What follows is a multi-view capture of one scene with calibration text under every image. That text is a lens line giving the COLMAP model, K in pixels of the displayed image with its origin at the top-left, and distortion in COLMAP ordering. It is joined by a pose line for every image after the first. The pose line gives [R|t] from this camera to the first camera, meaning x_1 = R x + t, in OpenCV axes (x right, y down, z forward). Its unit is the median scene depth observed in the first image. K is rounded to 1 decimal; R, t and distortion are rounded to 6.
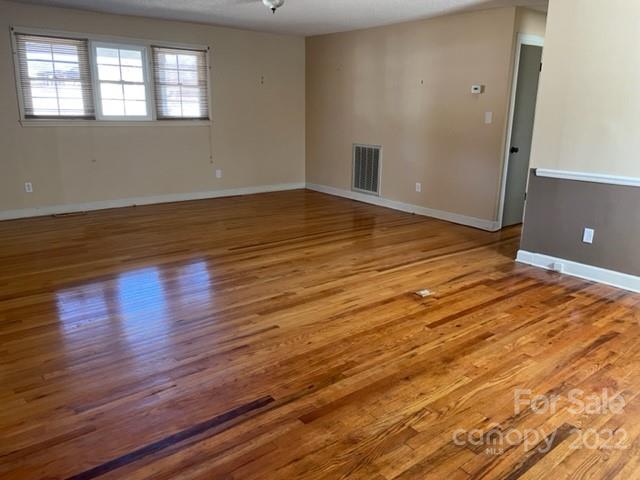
lens RADIAL K [[486.6, 0, 326.1], [0, 486.6, 237.7], [0, 0, 1]] dist [0.089248, -0.114773]
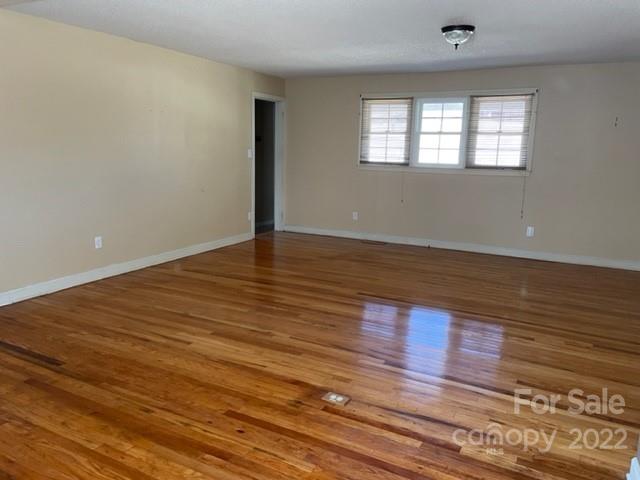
lens RADIAL K [[486.6, 0, 326.1], [0, 486.6, 237.7], [0, 0, 1]] dist [0.089248, -0.114773]
pose [[0.398514, 0.160166, -0.903069, 0.546055], [-0.251653, 0.965939, 0.060265, -0.106908], [0.881962, 0.203244, 0.425247, 0.415512]]
